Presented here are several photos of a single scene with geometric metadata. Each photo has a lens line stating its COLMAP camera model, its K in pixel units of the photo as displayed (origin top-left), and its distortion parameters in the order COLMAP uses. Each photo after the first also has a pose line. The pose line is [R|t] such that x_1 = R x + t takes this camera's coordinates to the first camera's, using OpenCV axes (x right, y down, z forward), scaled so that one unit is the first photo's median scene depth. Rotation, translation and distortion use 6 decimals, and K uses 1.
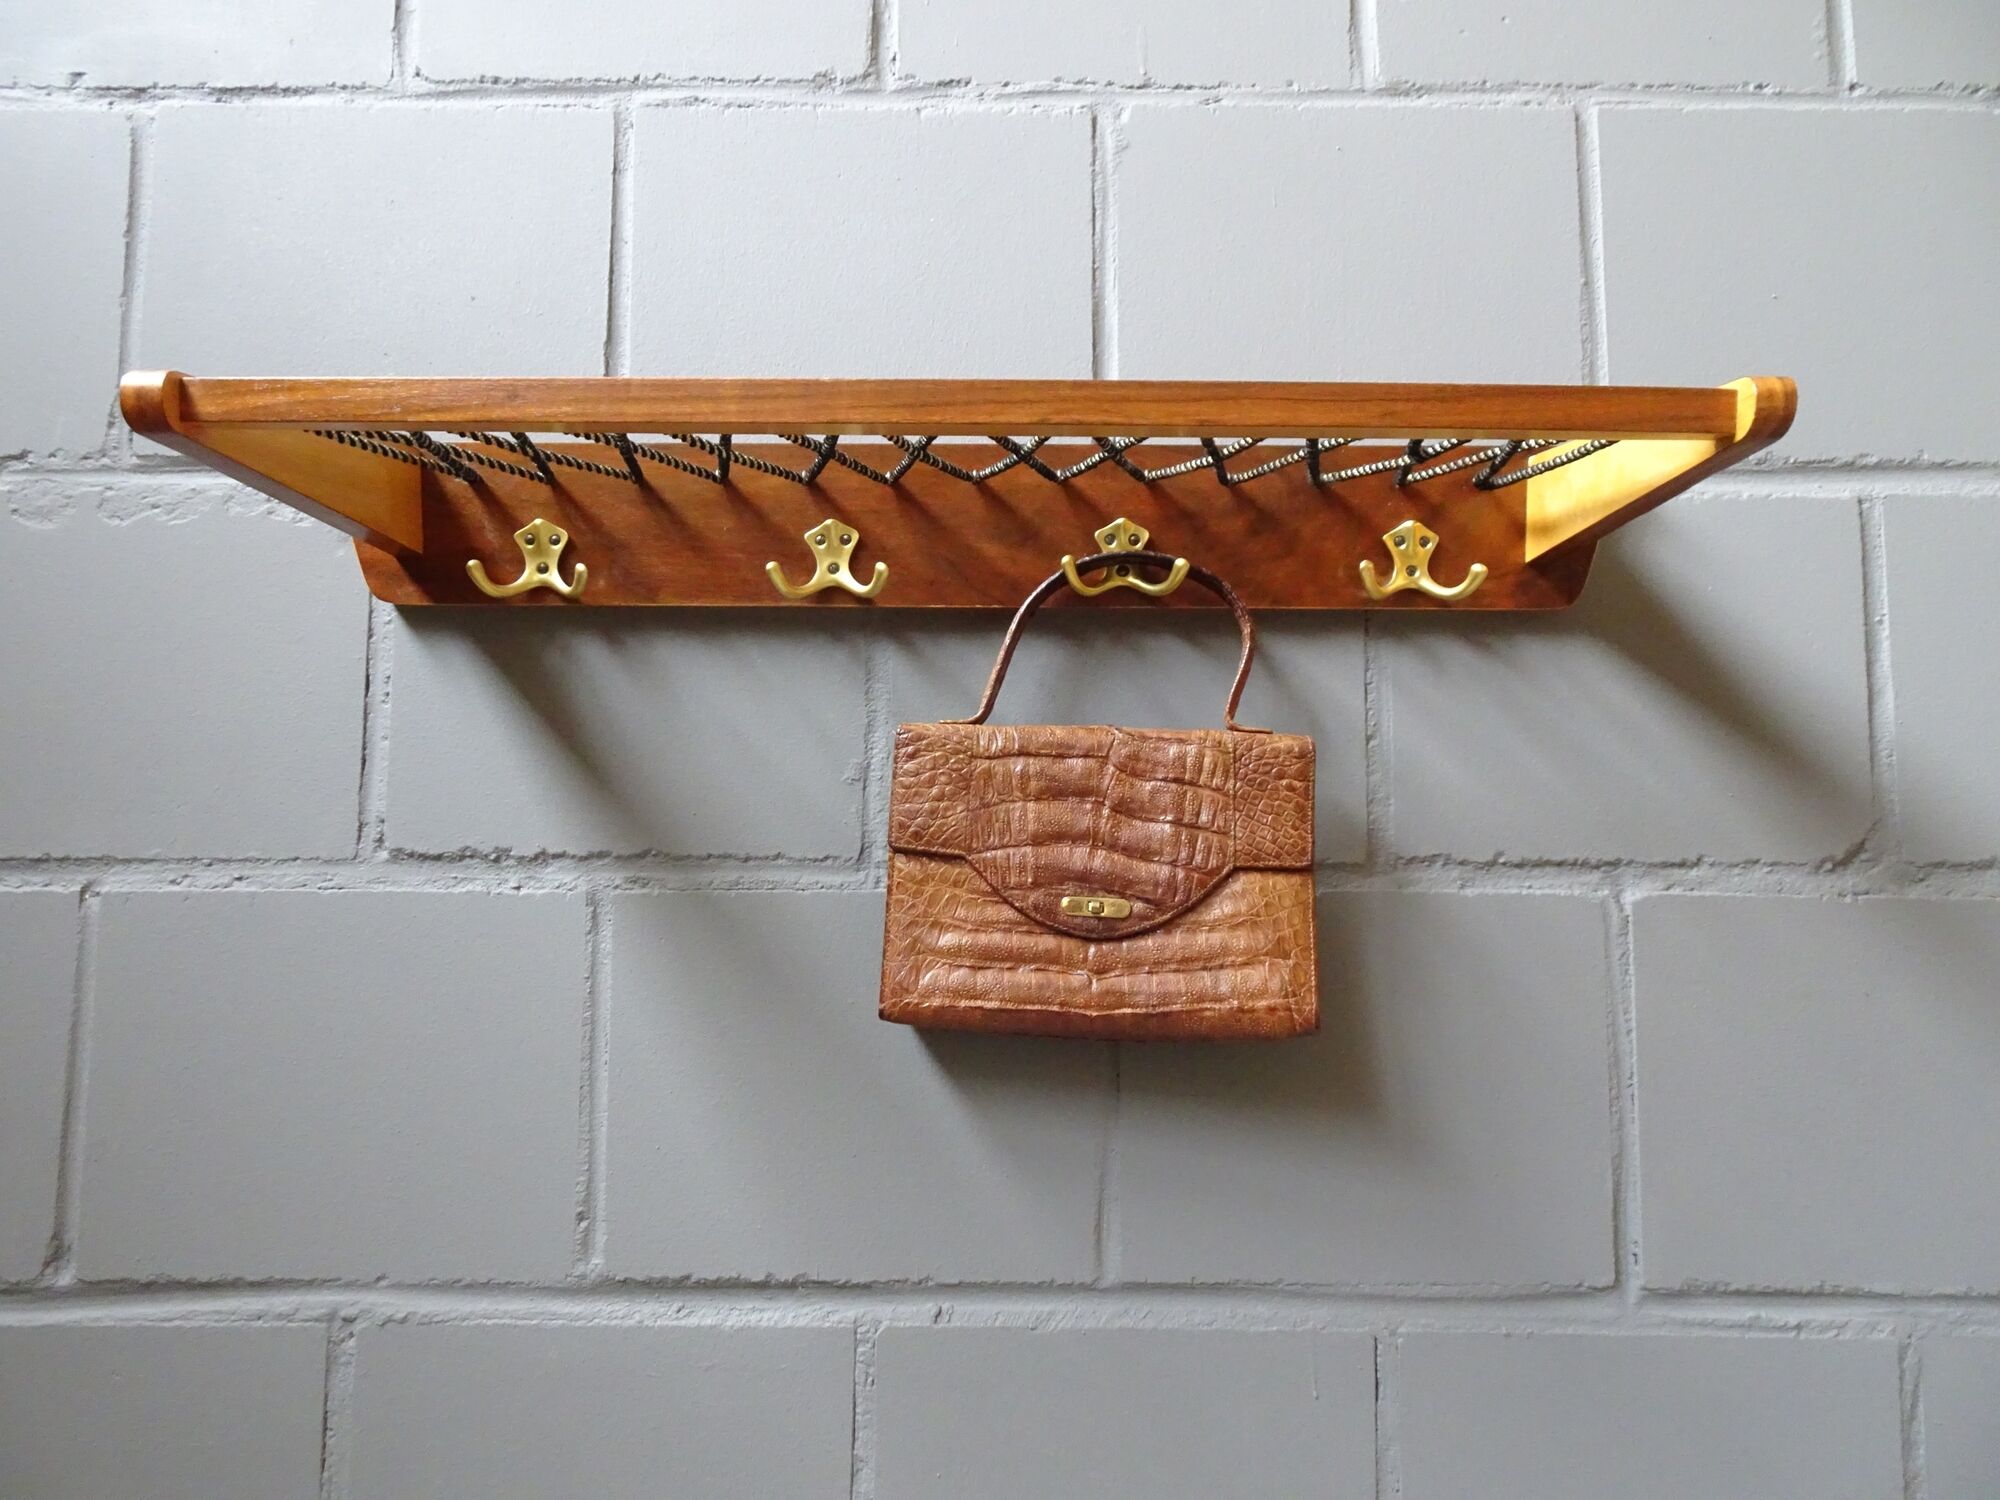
lens RADIAL K [[1439.8, 0, 1008.0], [0, 1439.8, 750.8], [0, 0, 1]] dist [0.000701, 0.010667]
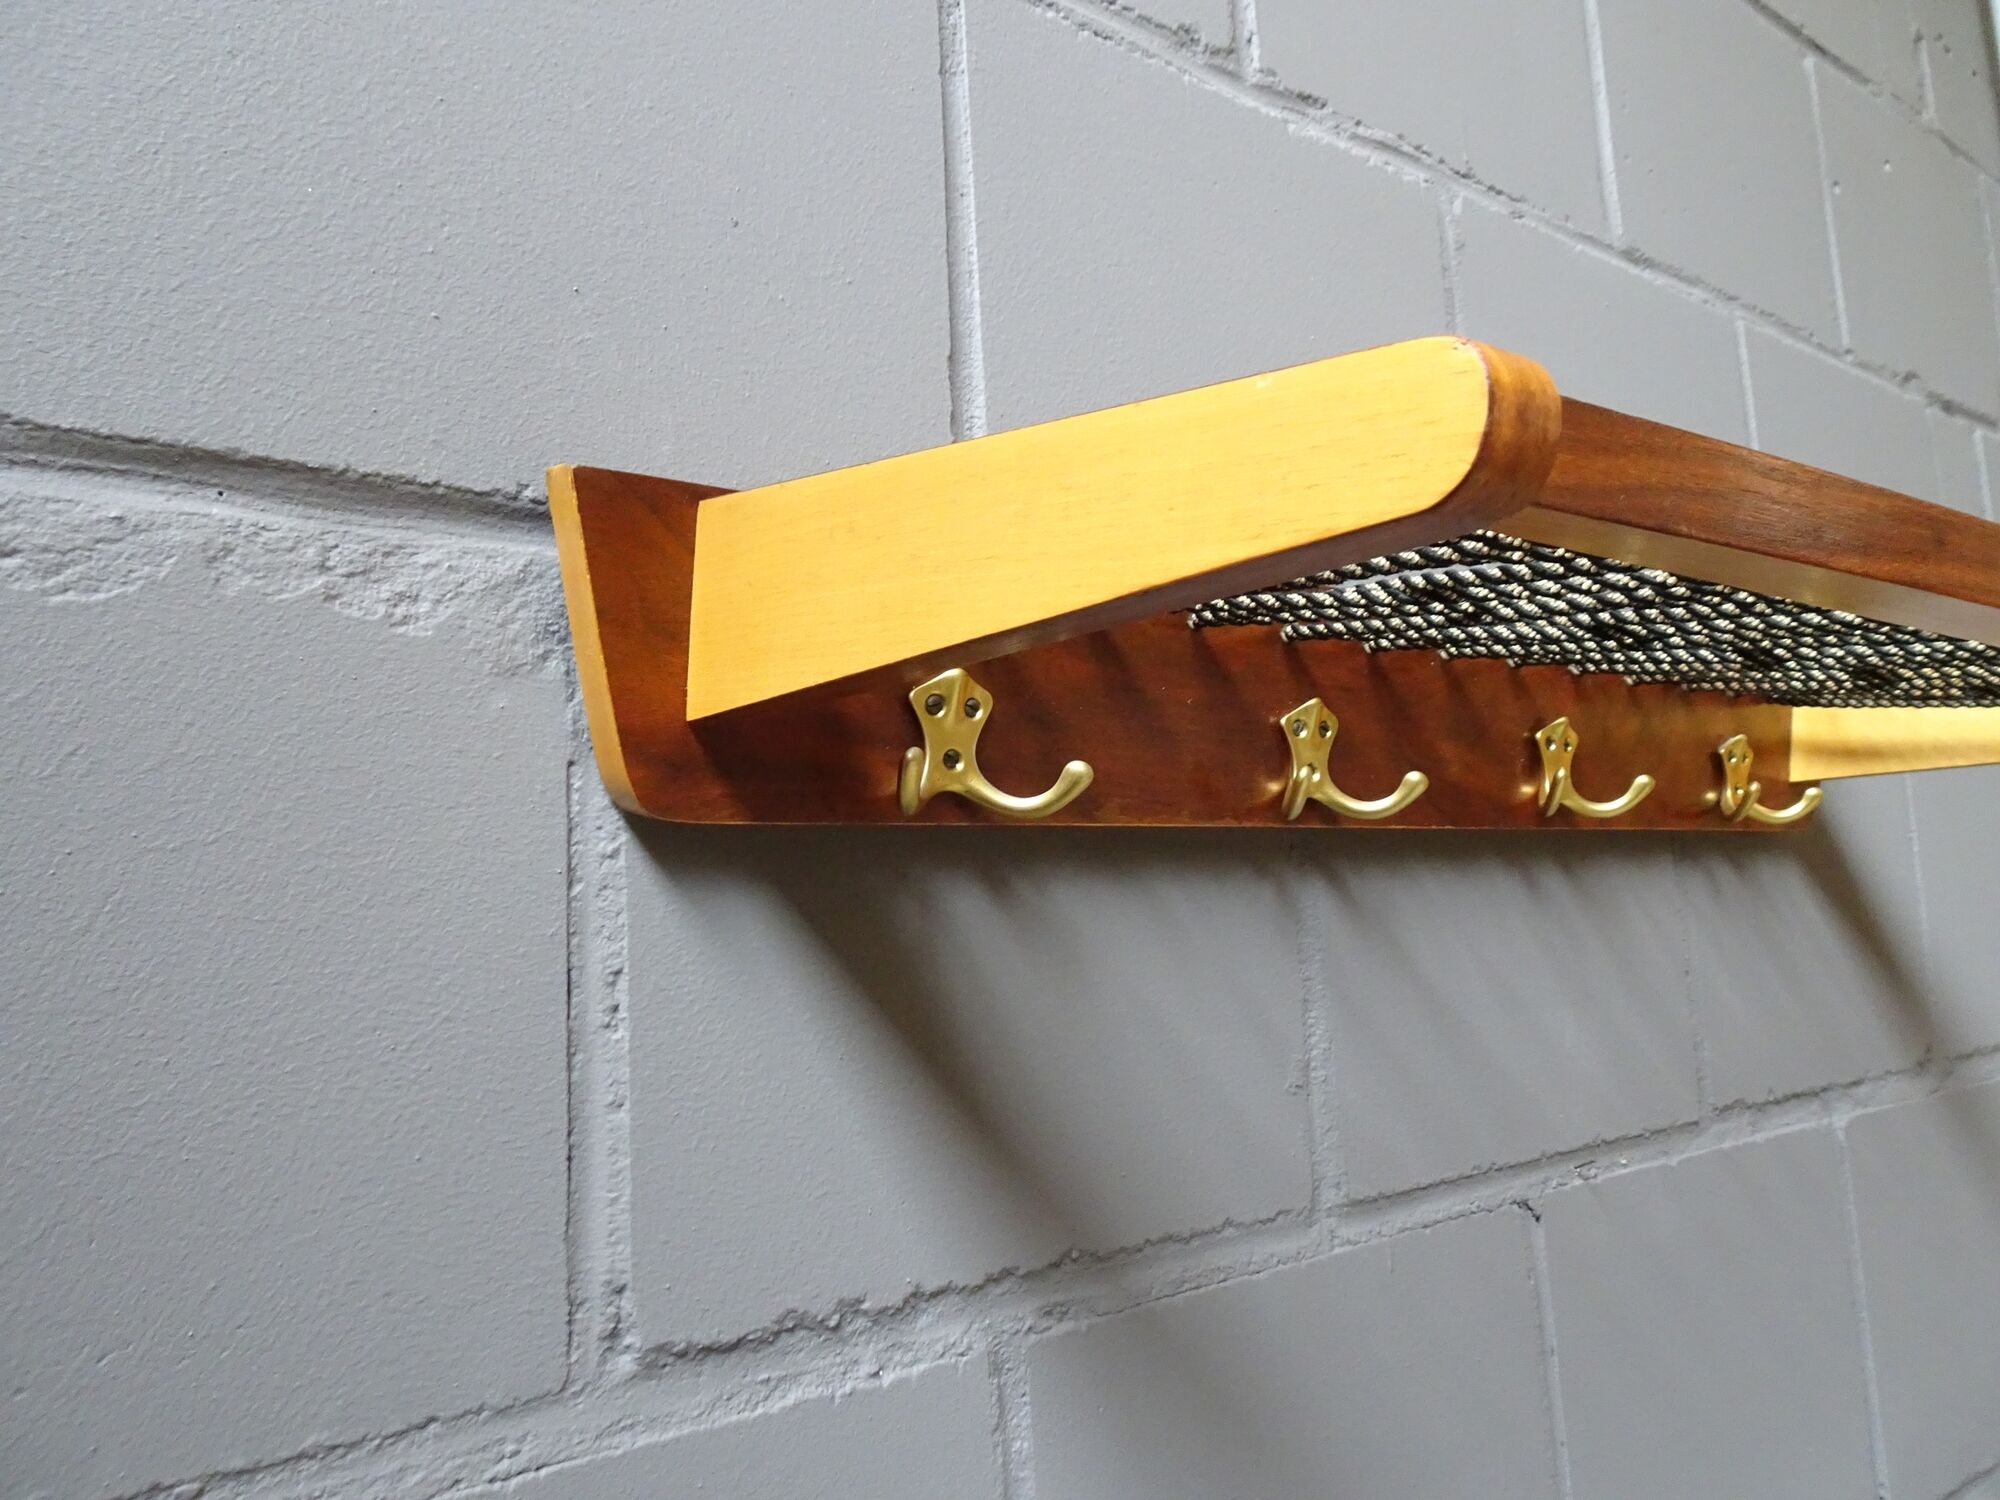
lens RADIAL K [[1439.8, 0, 997.0], [0, 1439.8, 743.6], [0, 0, 1]] dist [0.000701, 0.010667]
pose [[0.792169, 0.034469, 0.609327, -0.627464], [-0.003310, 0.998632, -0.052187, -0.102696], [-0.610292, 0.039324, 0.791200, 0.556009]]
